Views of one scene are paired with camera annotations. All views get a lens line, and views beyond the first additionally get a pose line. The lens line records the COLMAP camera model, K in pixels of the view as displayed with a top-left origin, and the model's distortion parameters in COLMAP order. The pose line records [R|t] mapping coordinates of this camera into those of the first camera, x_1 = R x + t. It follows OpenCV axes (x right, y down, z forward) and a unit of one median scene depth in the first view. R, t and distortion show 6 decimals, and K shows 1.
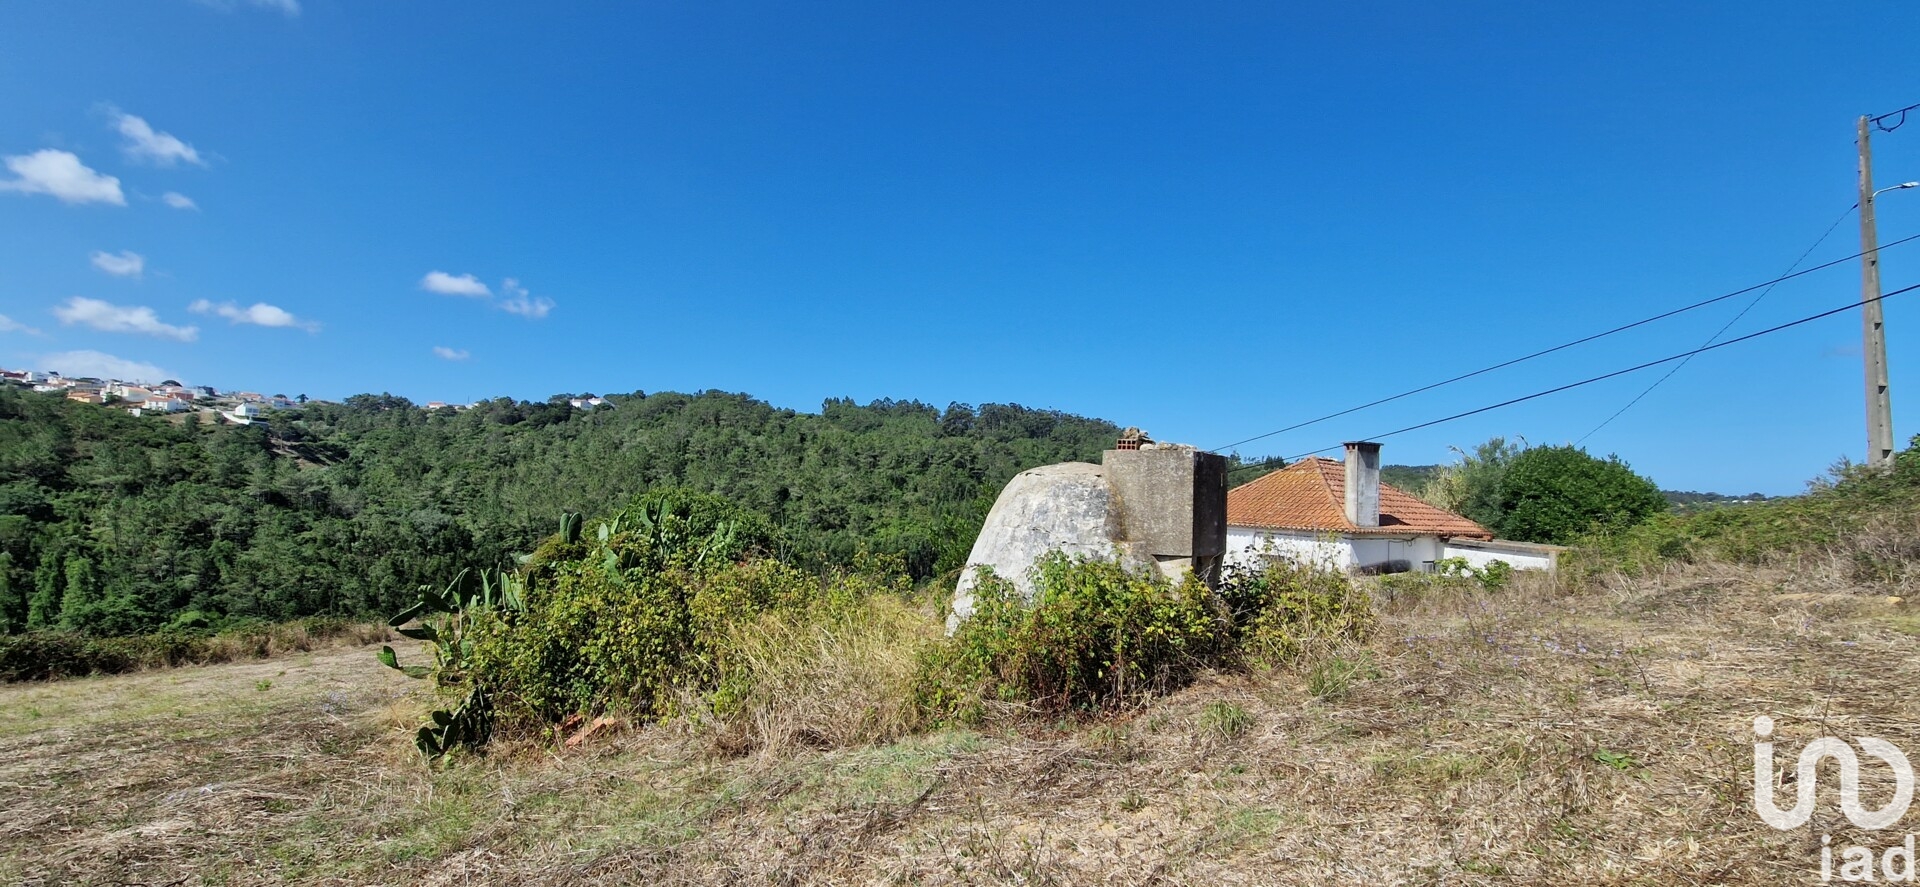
lens RADIAL K [[768.2, 0, 963.7], [0, 768.2, 446.3], [0, 0, 1]] dist [0.001929, 0.000082]
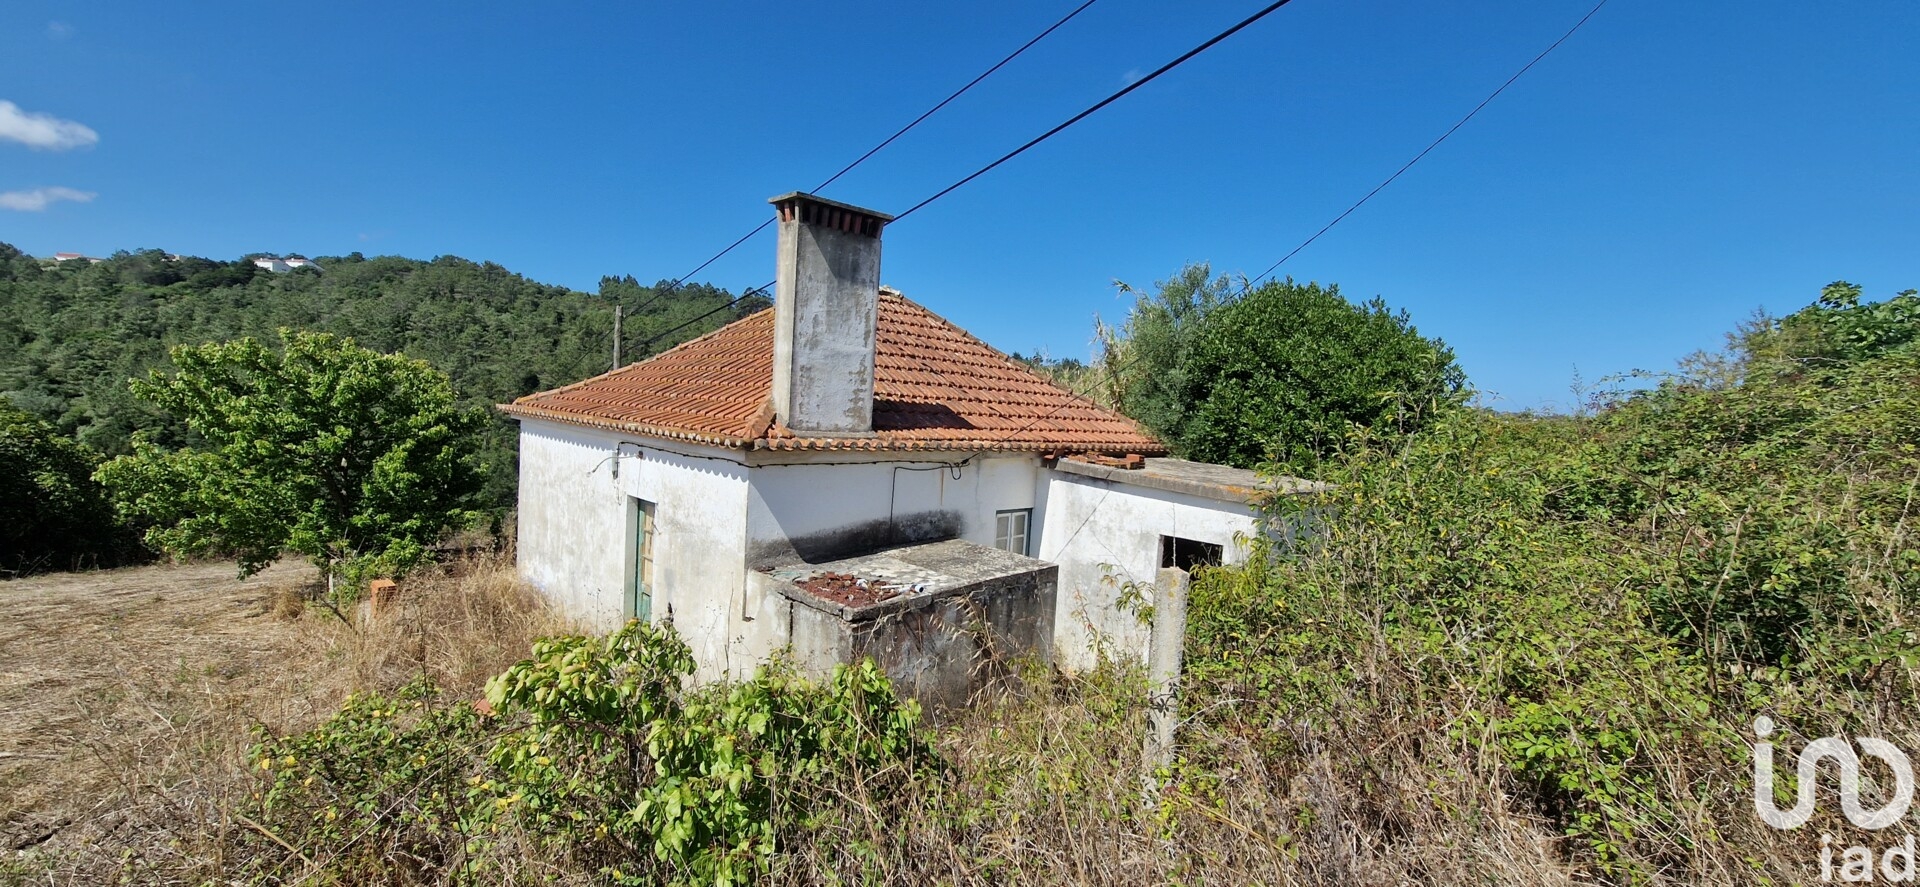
lens RADIAL K [[773.9, 0, 962.0], [0, 773.9, 416.8], [0, 0, 1]] dist [0.000681, -0.000010]
pose [[0.973002, 0.016125, 0.230233, 0.568658], [-0.037912, 0.995173, 0.090522, 0.068330], [-0.227662, -0.096806, 0.968916, 0.699209]]
